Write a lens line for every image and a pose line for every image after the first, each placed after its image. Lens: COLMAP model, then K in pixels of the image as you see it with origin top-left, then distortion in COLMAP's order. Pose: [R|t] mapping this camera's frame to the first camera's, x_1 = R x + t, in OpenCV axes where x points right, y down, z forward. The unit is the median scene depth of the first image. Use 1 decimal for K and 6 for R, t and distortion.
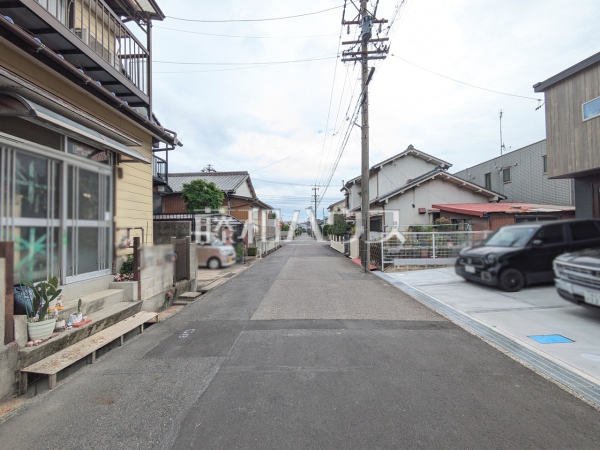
lens RADIAL K [[214.2, 0, 300.0], [0, 214.2, 225.0], [0, 0, 1]] dist [-0.001505, -0.000211]
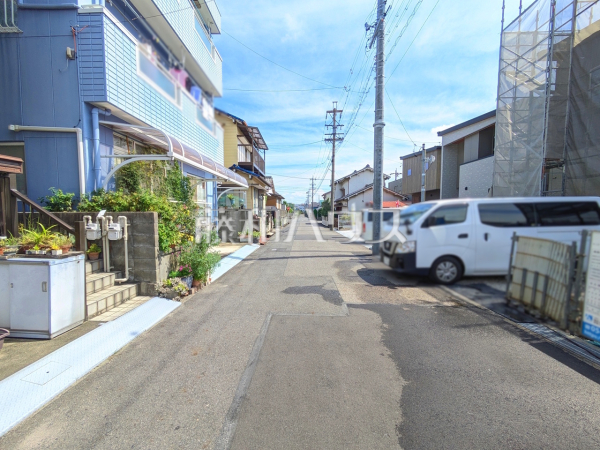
lens RADIAL K [[214.2, 0, 300.0], [0, 214.2, 225.0], [0, 0, 1]] dist [-0.001505, -0.000211]
pose [[0.999748, 0.016761, 0.014961, -0.126930], [-0.018009, 0.995996, 0.087564, -0.067701], [-0.013433, -0.087812, 0.996047, -1.925888]]
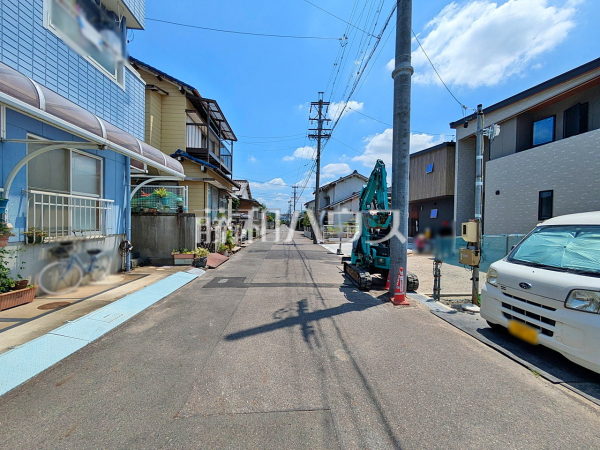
lens RADIAL K [[214.2, 0, 300.0], [0, 214.2, 225.0], [0, 0, 1]] dist [-0.001505, -0.000211]
pose [[0.994757, 0.034673, 0.096207, -0.058296], [-0.038440, 0.998554, 0.037580, -0.041501], [-0.094764, -0.041082, 0.994652, -1.345930]]
